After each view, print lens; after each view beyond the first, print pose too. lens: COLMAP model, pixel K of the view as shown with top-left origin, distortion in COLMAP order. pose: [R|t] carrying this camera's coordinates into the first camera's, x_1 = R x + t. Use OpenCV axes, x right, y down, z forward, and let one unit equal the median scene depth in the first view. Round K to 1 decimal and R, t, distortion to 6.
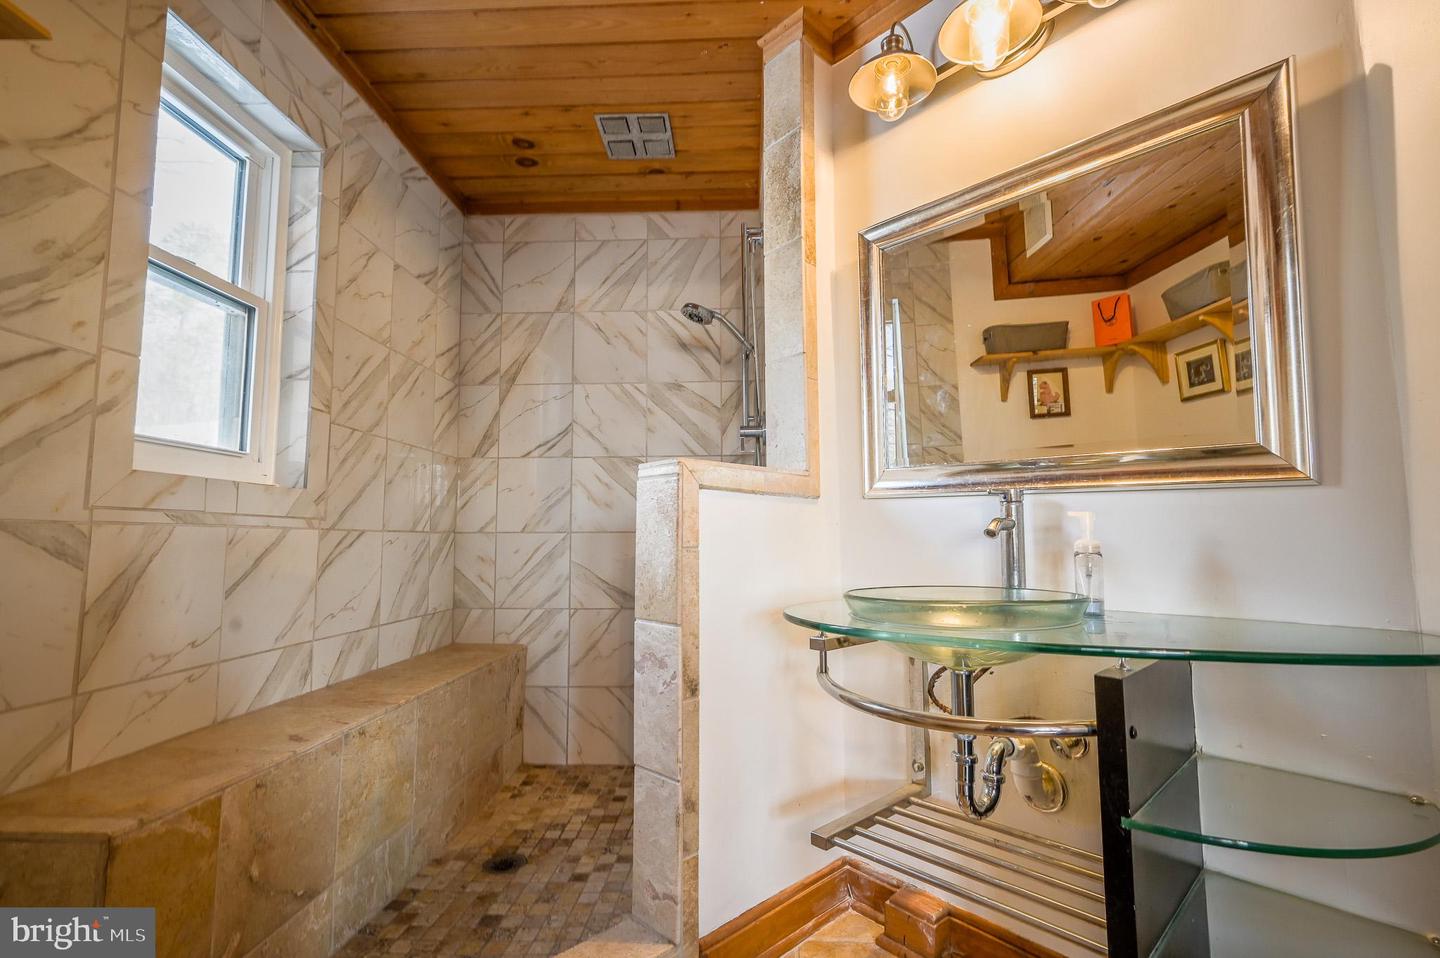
lens RADIAL K [[605.6, 0, 701.2], [0, 605.6, 482.2], [0, 0, 1]] dist [-0.001575, 0.000692]
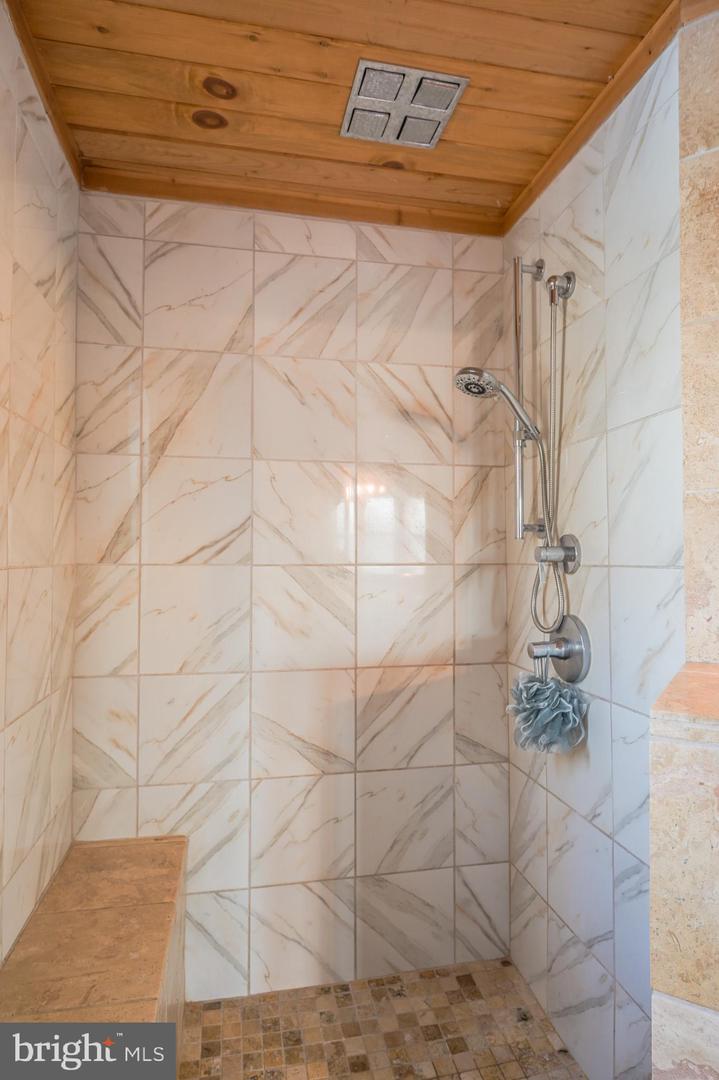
lens RADIAL K [[616.1, 0, 351.4], [0, 616.1, 539.8], [0, 0, 1]] dist [-0.002892, -0.001284]
pose [[0.972217, 0.012619, 0.233740, -0.273607], [-0.025579, 0.998294, 0.052494, -0.112737], [-0.232678, -0.057015, 0.970881, 0.284961]]
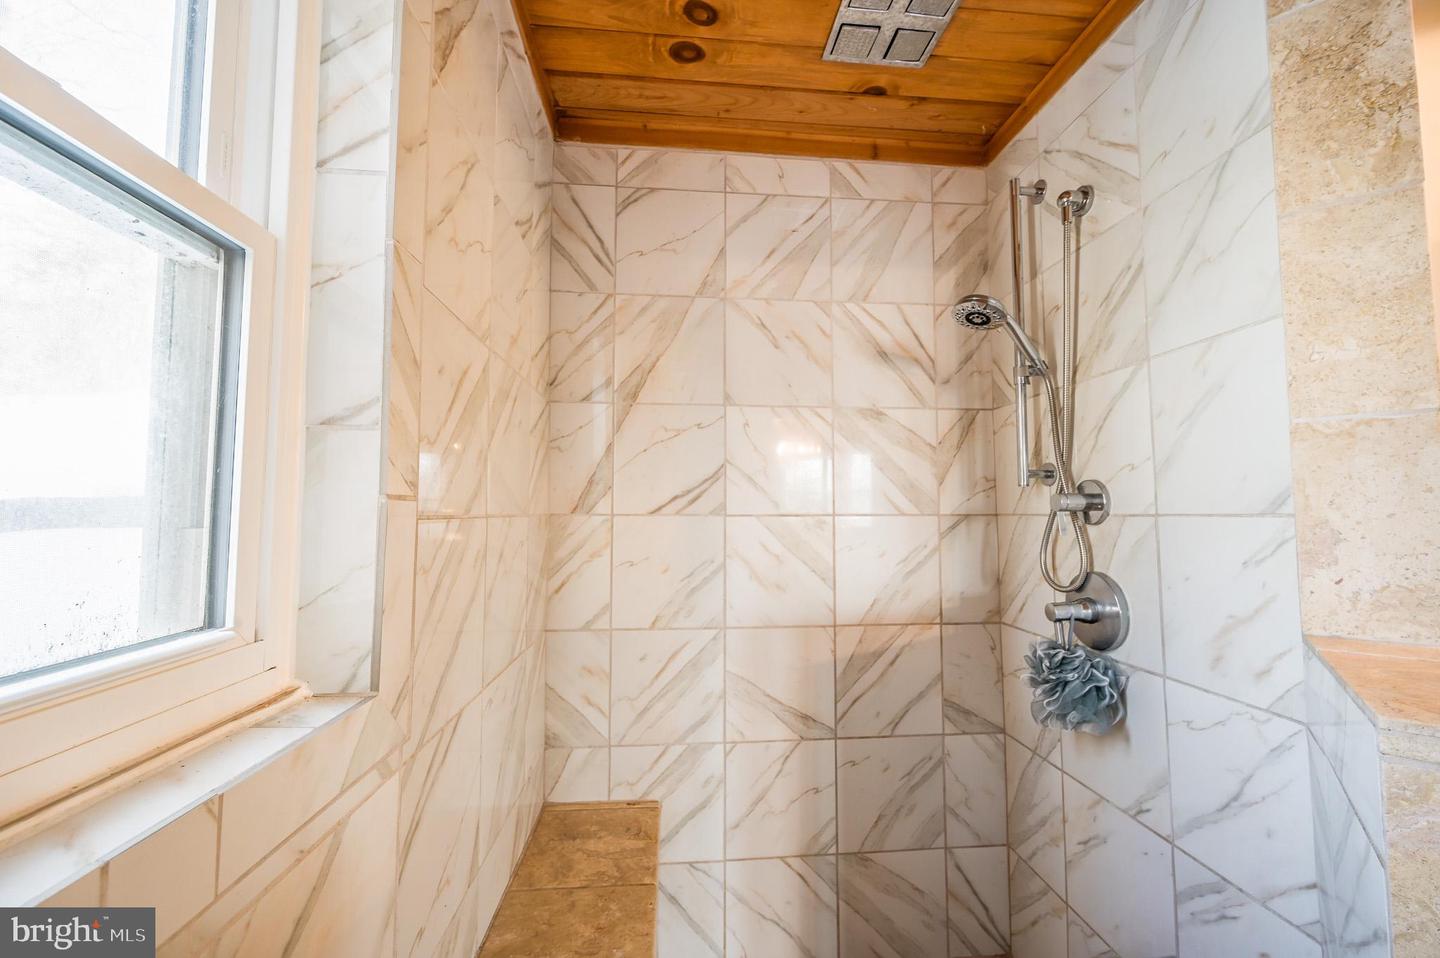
lens RADIAL K [[569.1, 0, 718.4], [0, 569.1, 478.5], [0, 0, 1]] dist [-0.000697, -0.000245]
pose [[0.991546, 0.012936, 0.129106, -0.308796], [-0.016189, 0.999577, 0.024180, -0.098894], [-0.128738, -0.026066, 0.991336, 0.381614]]
